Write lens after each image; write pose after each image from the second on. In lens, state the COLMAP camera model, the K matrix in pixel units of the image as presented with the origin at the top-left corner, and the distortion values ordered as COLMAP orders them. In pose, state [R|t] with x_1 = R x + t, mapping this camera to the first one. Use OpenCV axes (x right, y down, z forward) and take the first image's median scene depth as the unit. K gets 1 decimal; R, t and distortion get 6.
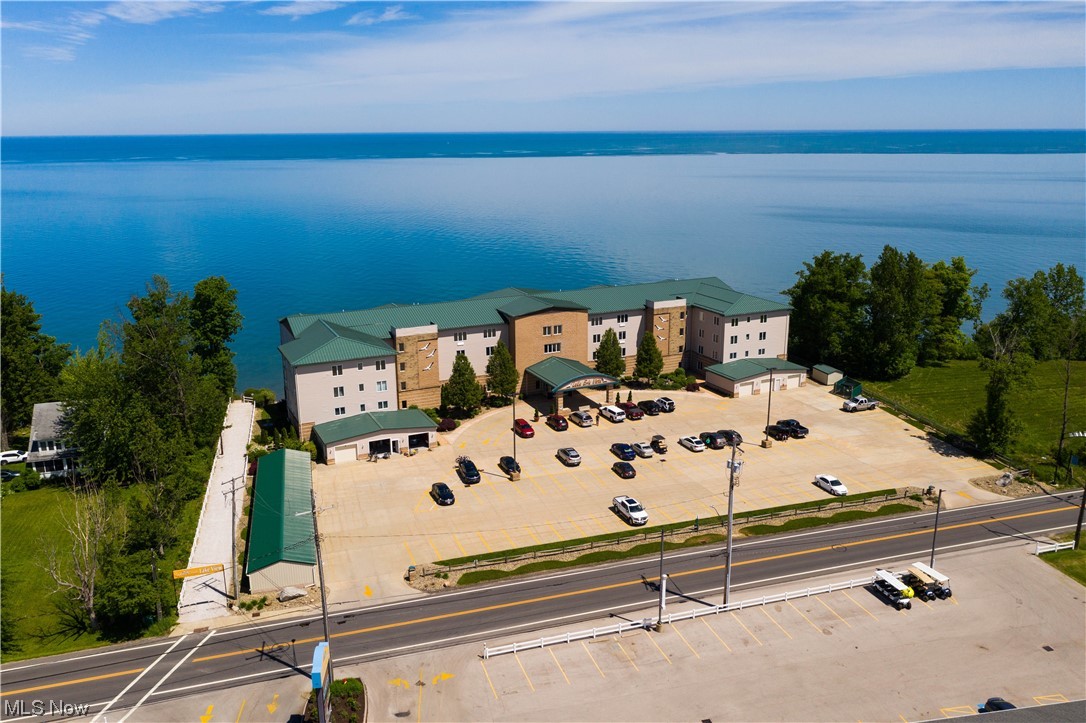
lens RADIAL K [[859.0, 0, 543.0], [0, 859.0, 361.5], [0, 0, 1]] dist [-0.008331, -0.005741]
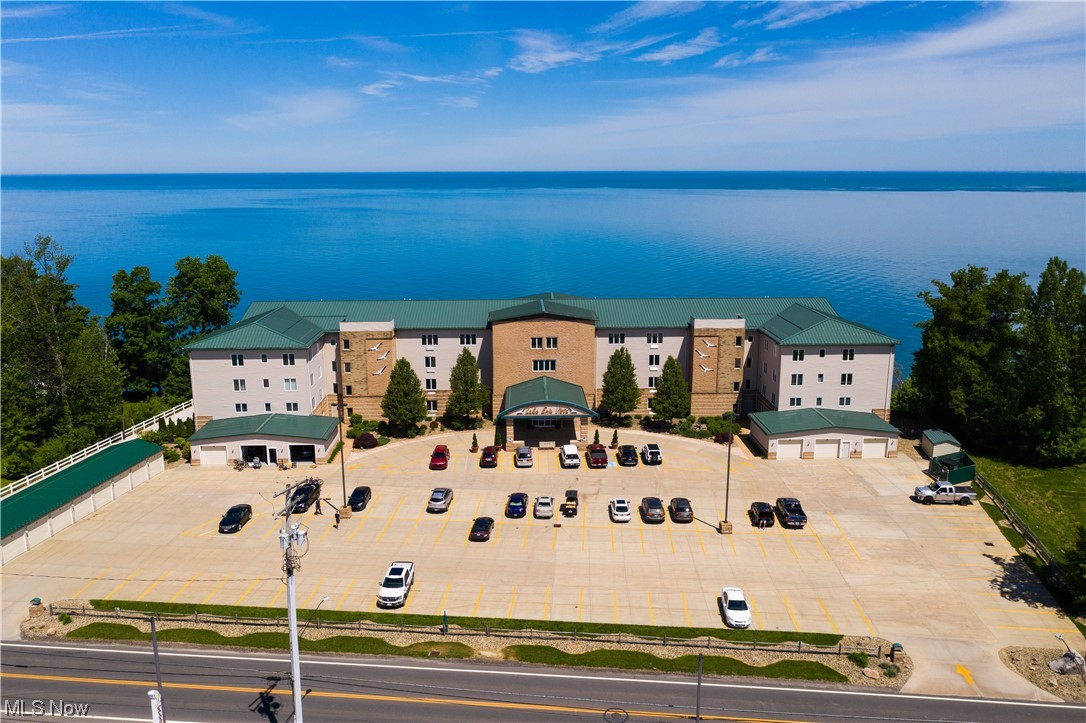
lens RADIAL K [[859.0, 0, 543.0], [0, 859.0, 361.5], [0, 0, 1]] dist [-0.008331, -0.005741]
pose [[0.917109, 0.090382, -0.388256, 0.325984], [-0.108451, 0.993792, -0.024830, 0.000321], [0.383601, 0.064879, 0.921217, 0.282038]]
